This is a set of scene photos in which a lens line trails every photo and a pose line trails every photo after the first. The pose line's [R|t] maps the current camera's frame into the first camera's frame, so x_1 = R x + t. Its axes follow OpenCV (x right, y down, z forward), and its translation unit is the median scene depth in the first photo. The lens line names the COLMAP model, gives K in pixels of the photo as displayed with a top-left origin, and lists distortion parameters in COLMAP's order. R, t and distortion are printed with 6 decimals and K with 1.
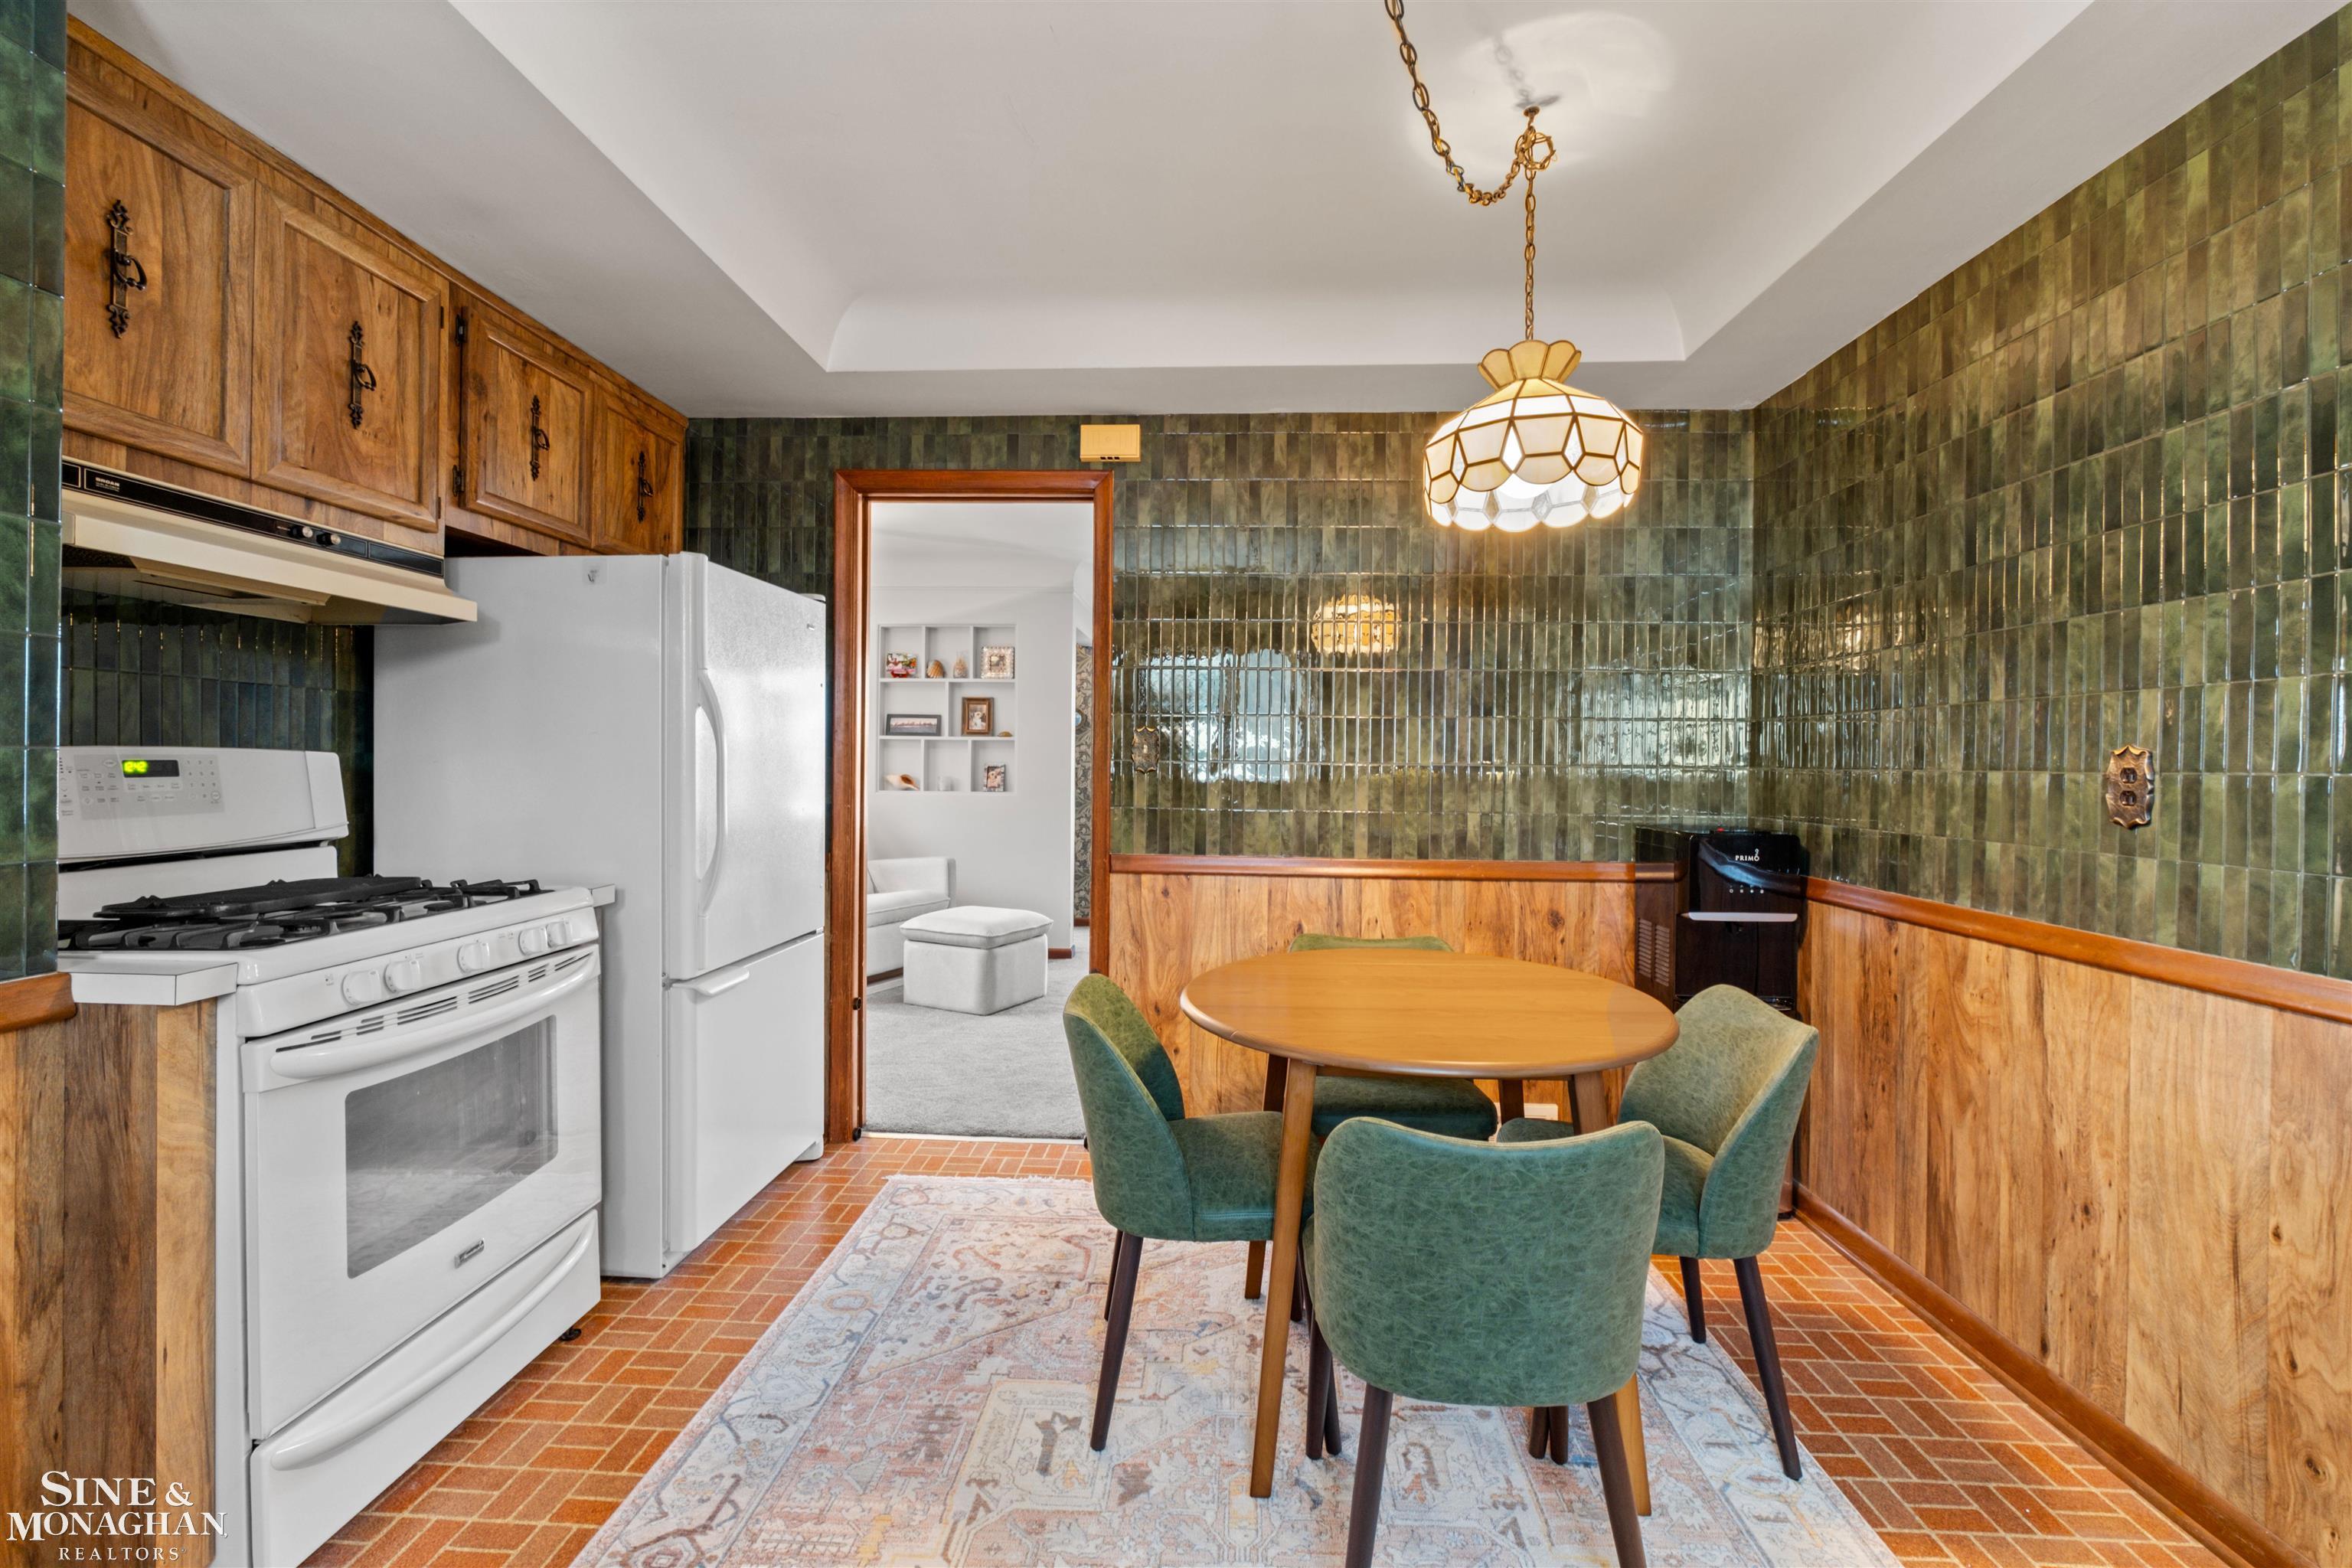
lens RADIAL K [[1007.2, 0, 1174.3], [0, 1007.2, 767.9], [0, 0, 1]] dist [-0.000402, -0.000063]
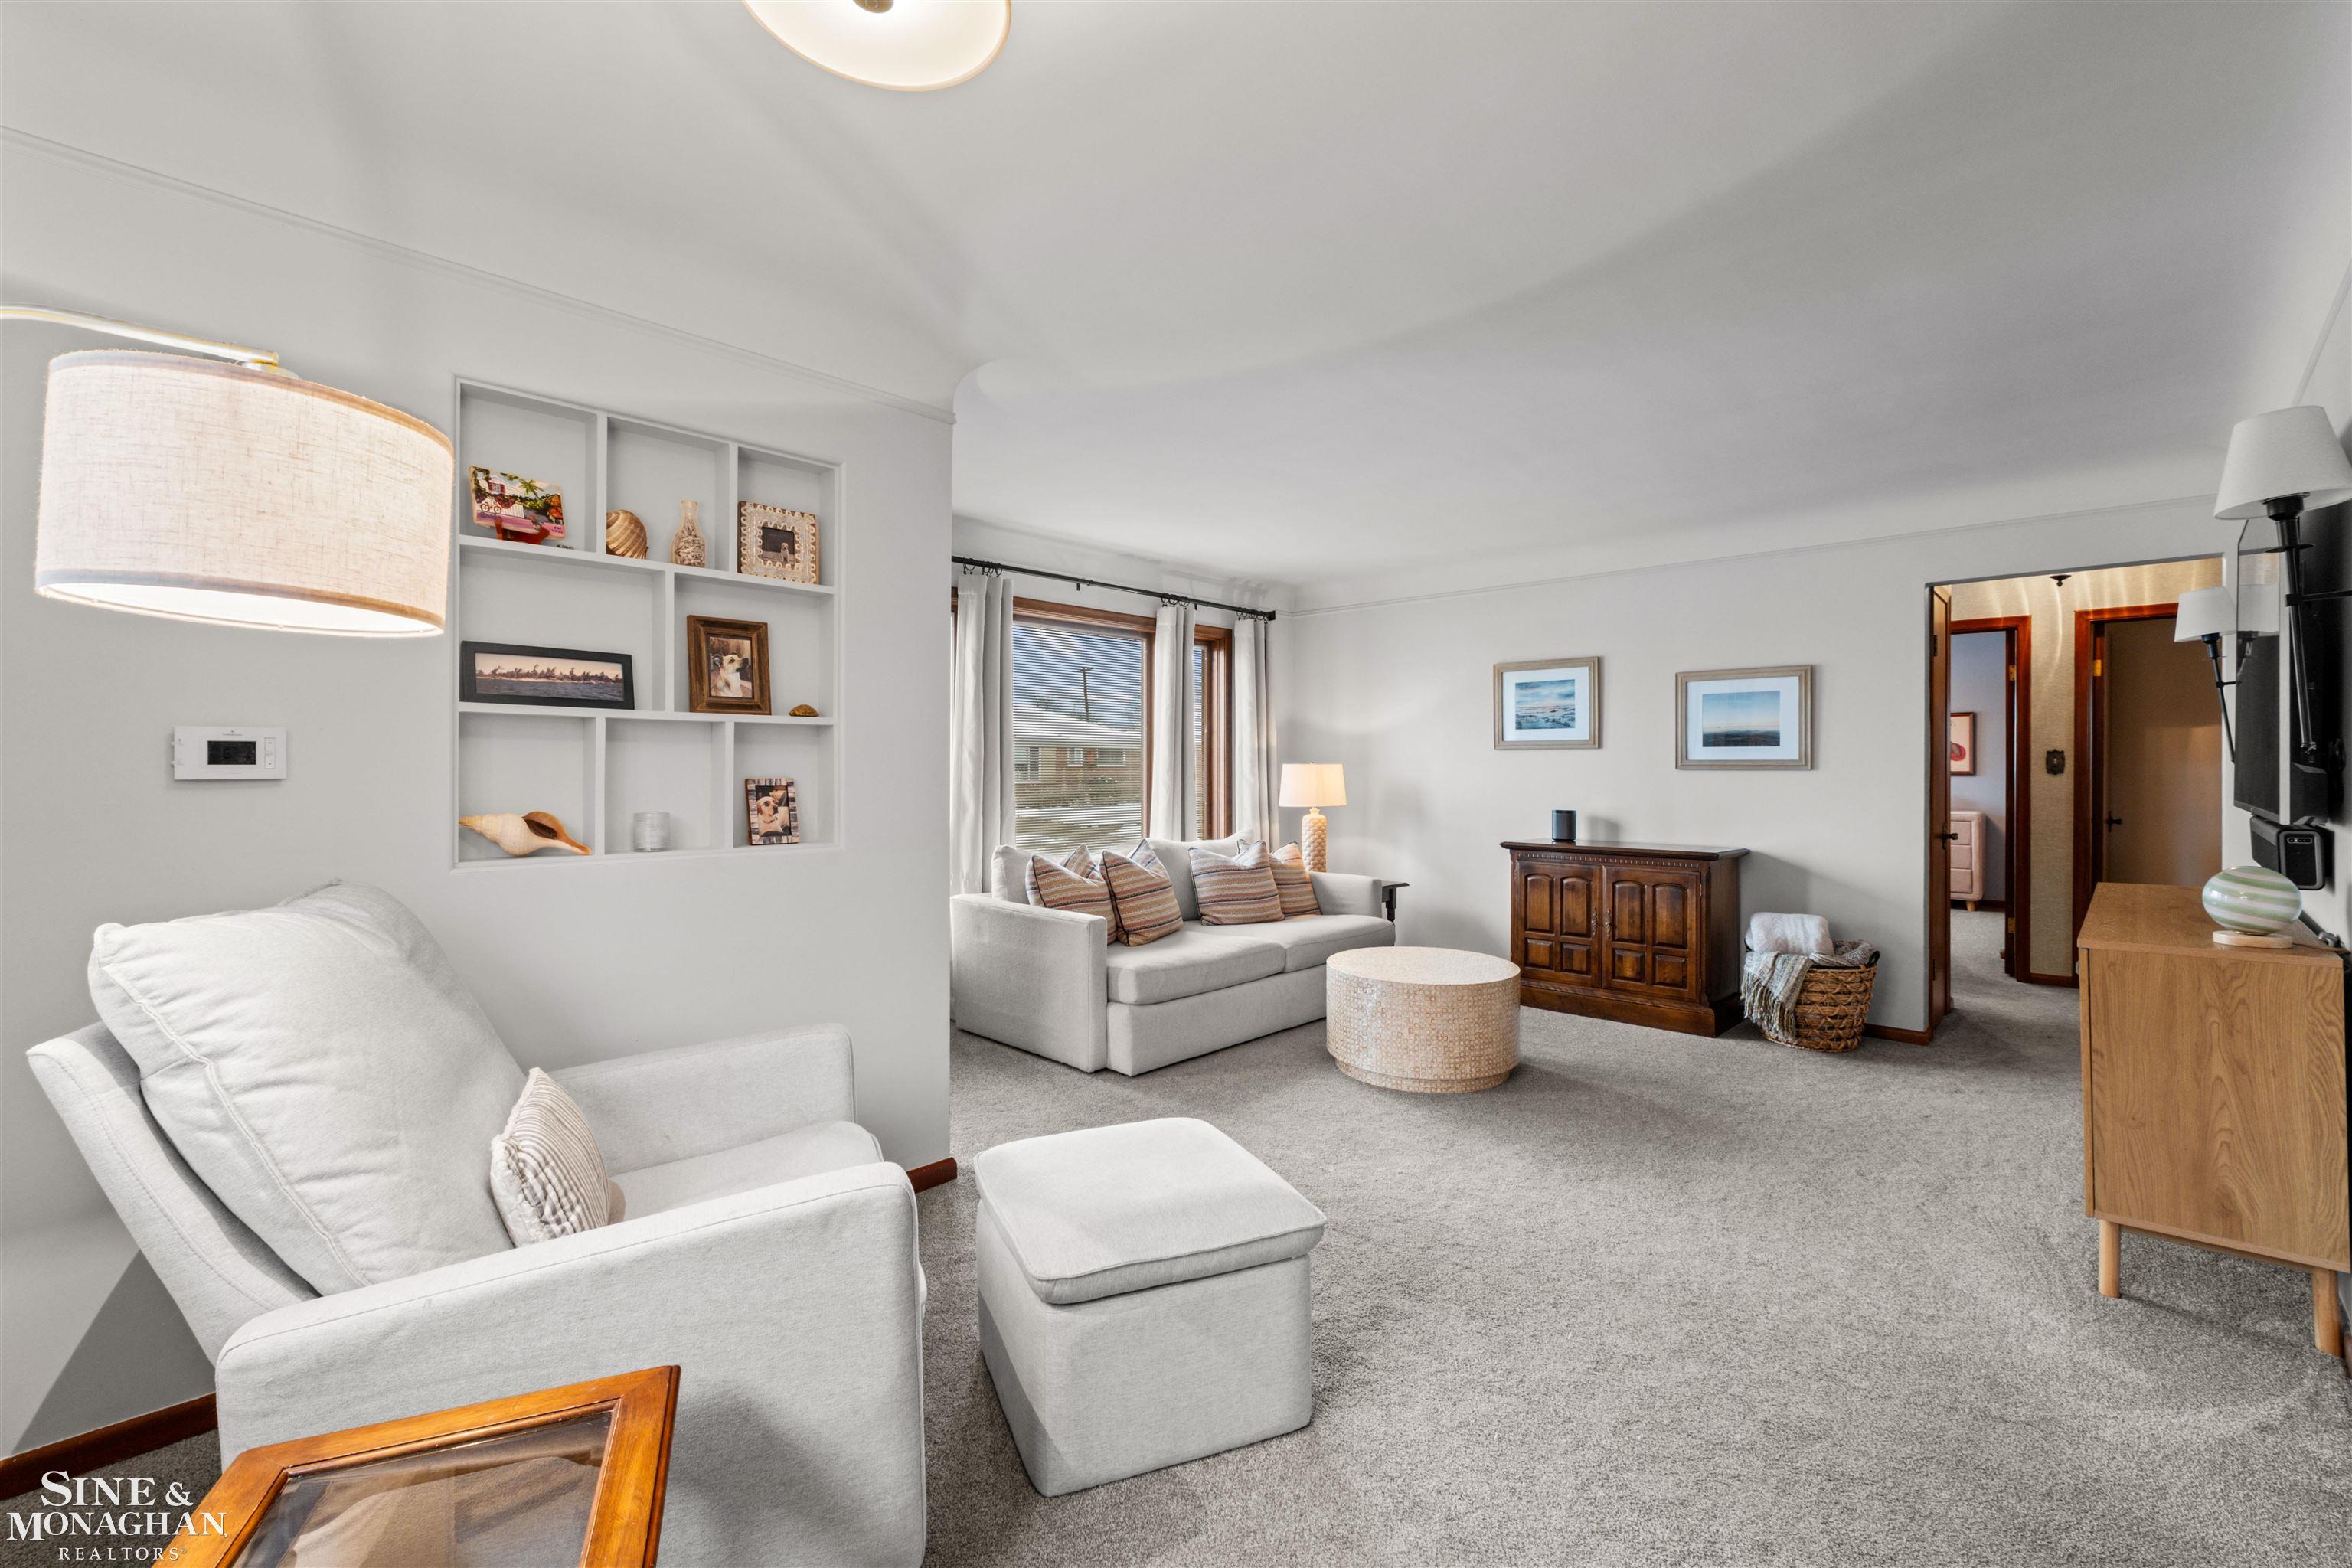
lens RADIAL K [[1007.2, 0, 1174.3], [0, 1007.2, 767.9], [0, 0, 1]] dist [-0.000402, -0.000063]
pose [[0.654562, -0.007151, 0.755975, -1.169717], [0.005767, 0.999973, 0.004465, -0.029146], [-0.755986, 0.001437, 0.654586, 1.768783]]
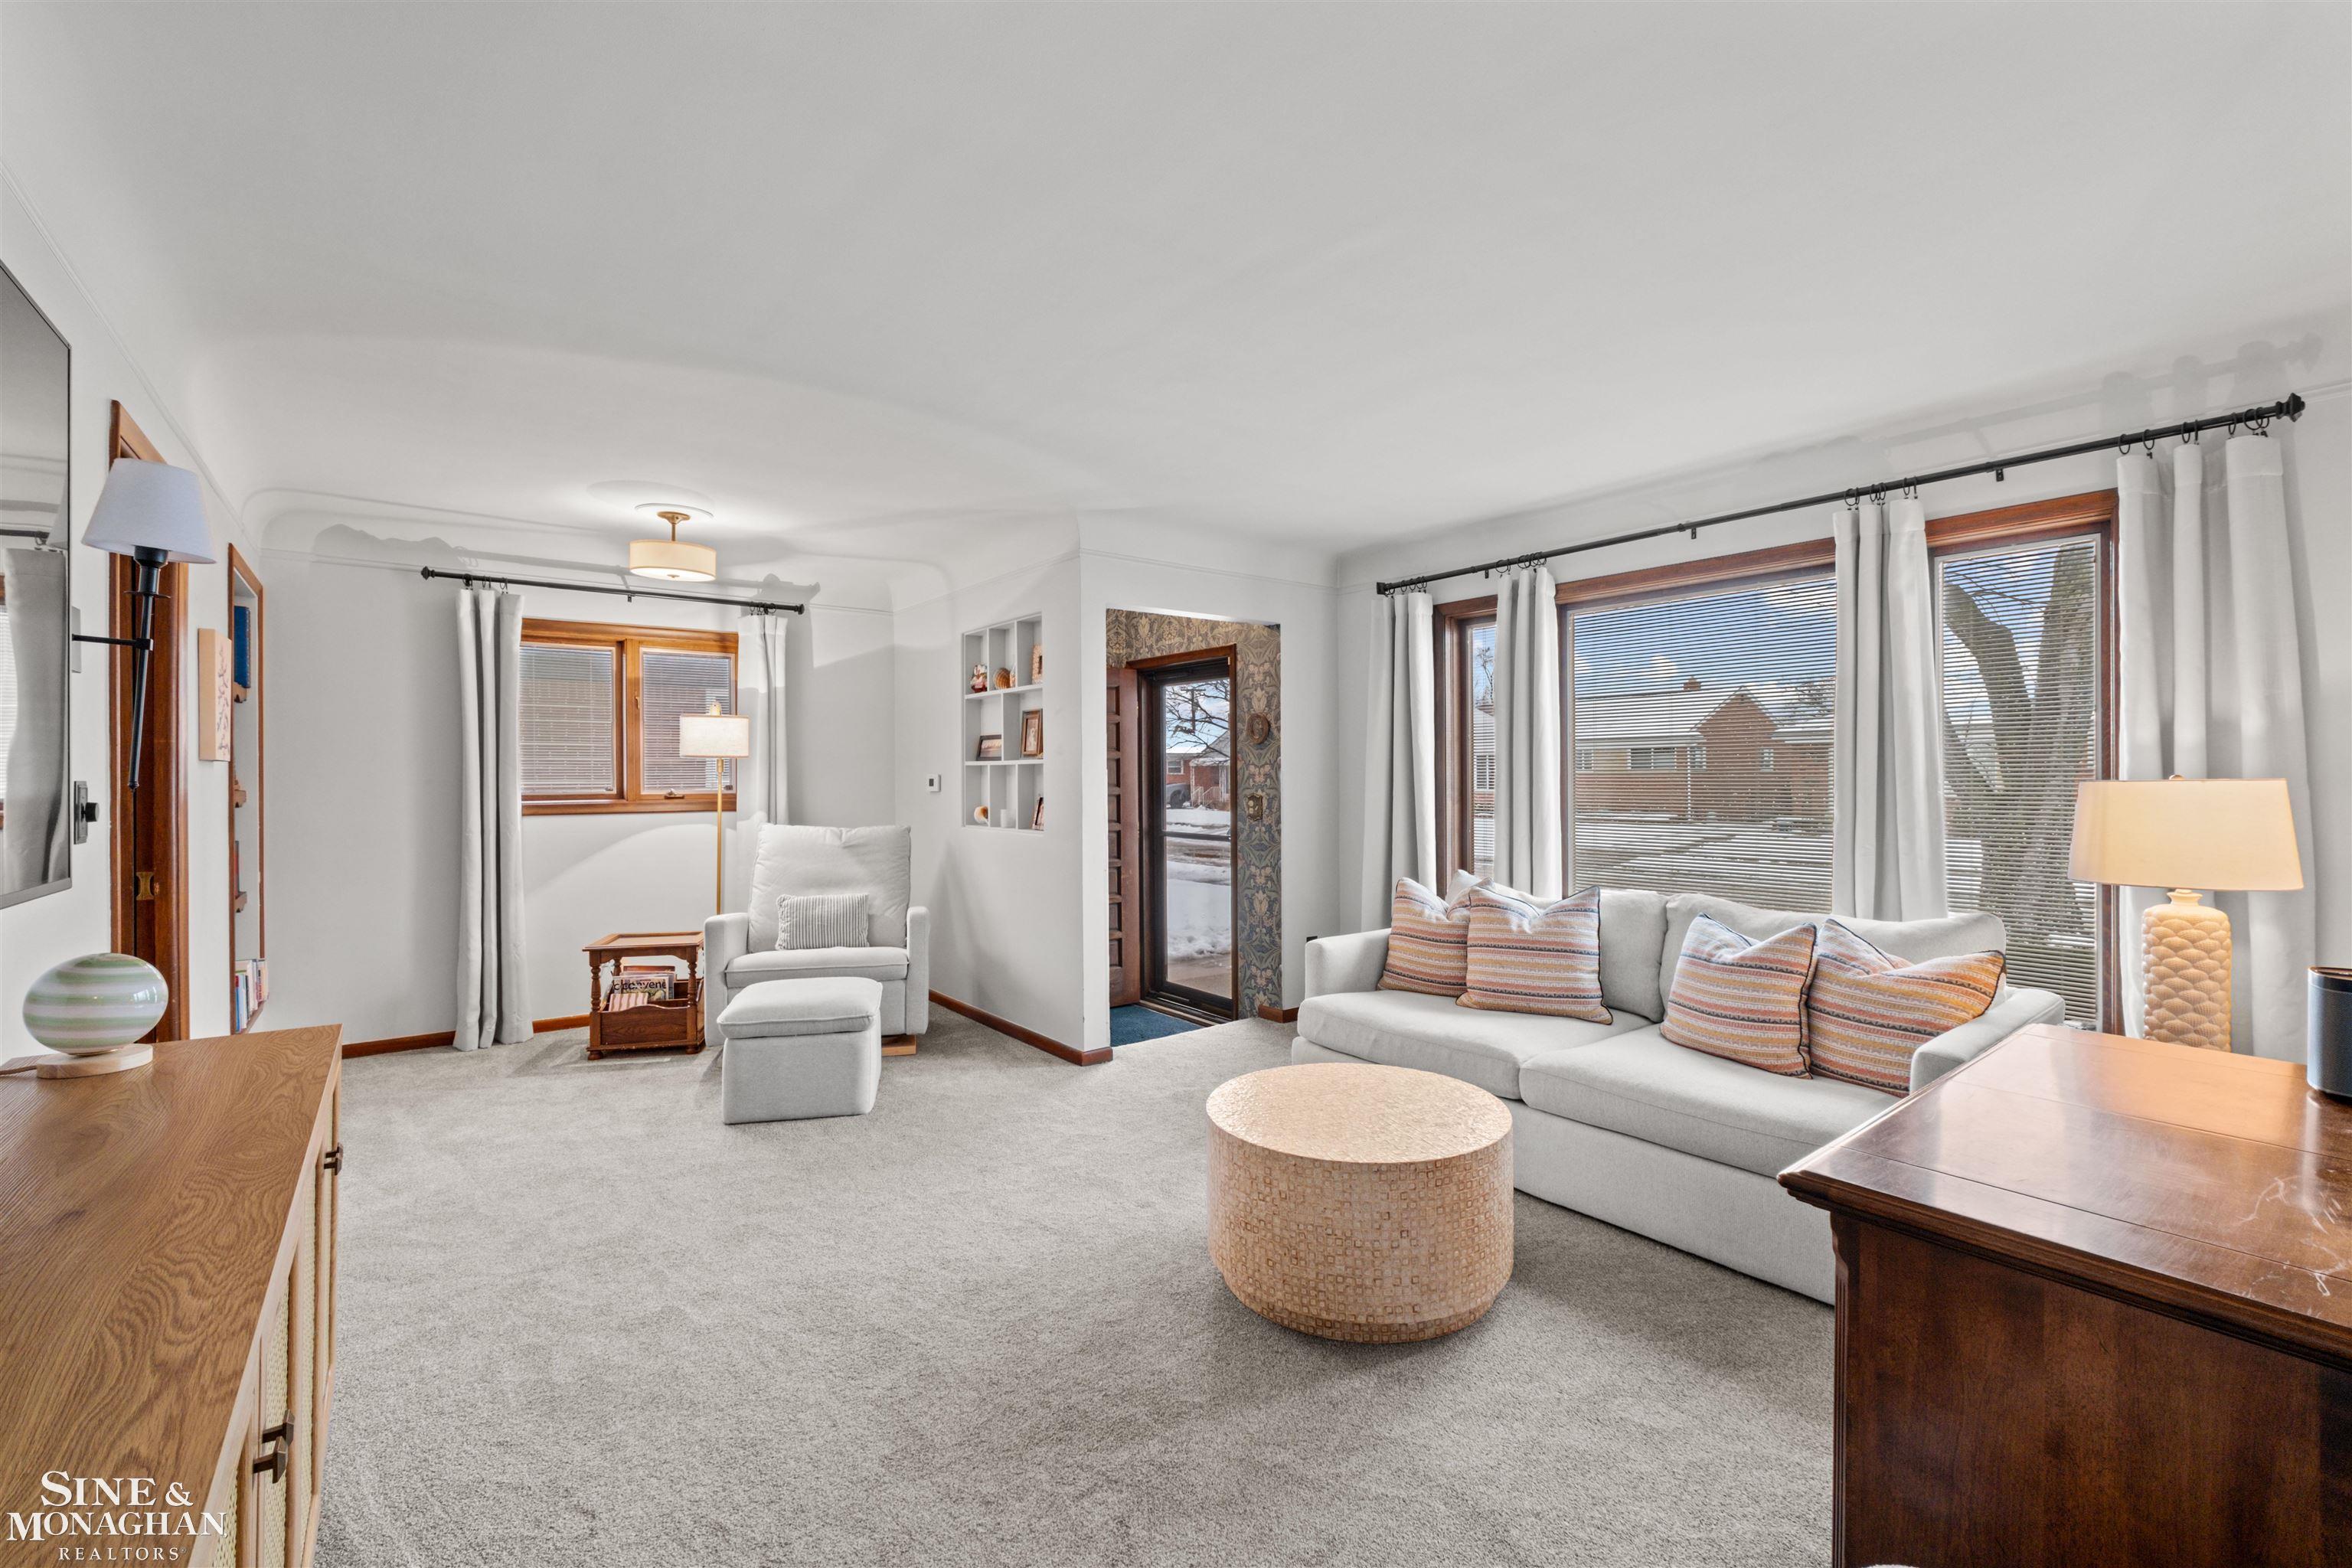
lens RADIAL K [[996.9, 0, 1176.5], [0, 996.9, 786.5], [0, 0, 1]] dist [-0.001294, -0.000034]
pose [[0.651602, -0.009029, -0.758507, 1.406733], [0.005824, 0.999959, -0.006901, -0.013311], [0.758539, 0.000079, 0.651628, 1.733403]]
